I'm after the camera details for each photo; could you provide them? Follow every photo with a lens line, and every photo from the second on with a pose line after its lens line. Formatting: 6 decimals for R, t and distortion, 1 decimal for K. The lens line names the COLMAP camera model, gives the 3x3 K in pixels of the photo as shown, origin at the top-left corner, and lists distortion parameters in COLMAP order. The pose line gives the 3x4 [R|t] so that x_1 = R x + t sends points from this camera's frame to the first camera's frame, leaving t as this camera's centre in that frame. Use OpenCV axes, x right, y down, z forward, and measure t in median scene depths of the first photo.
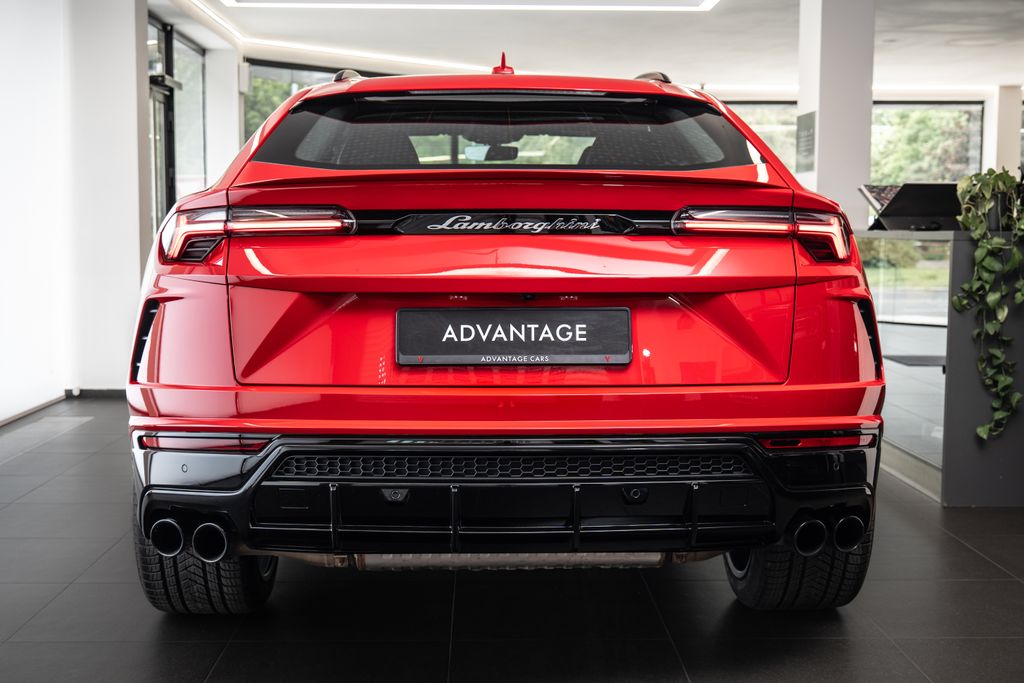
lens RADIAL K [[1342.2, 0, 512.0], [0, 1342.2, 341.5], [0, 0, 1]] dist [-0.013501, 0.004795]
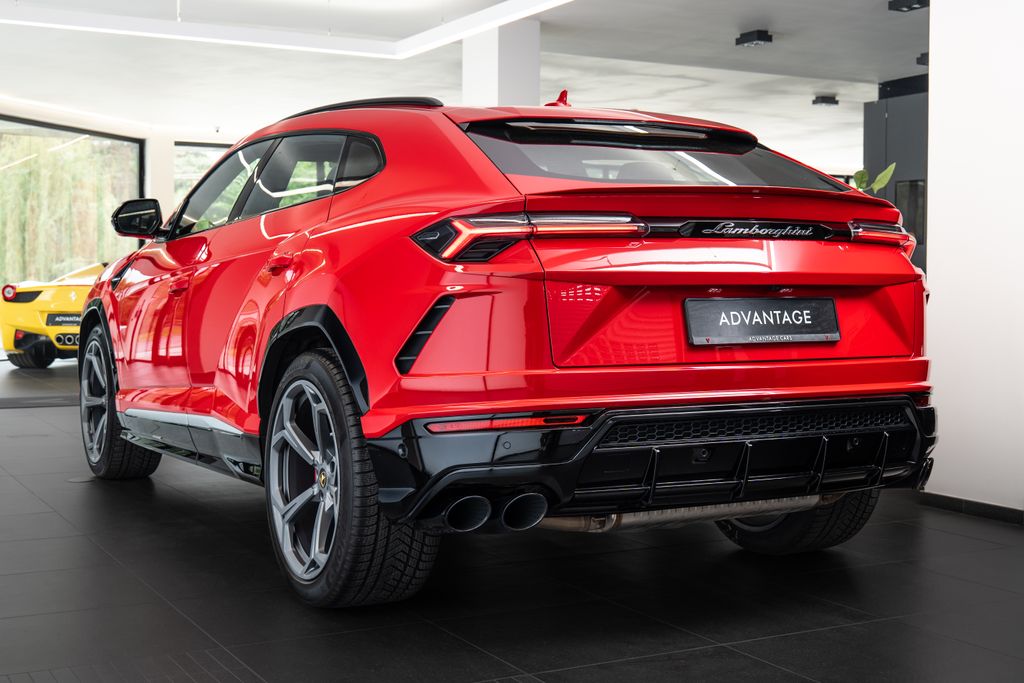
lens RADIAL K [[1342.2, 0, 512.0], [0, 1342.2, 341.5], [0, 0, 1]] dist [-0.013501, 0.004795]
pose [[0.894171, -0.020721, 0.447245, -0.759731], [0.037583, 0.998877, -0.028861, 0.042259], [-0.446144, 0.042616, 0.893946, 0.000952]]
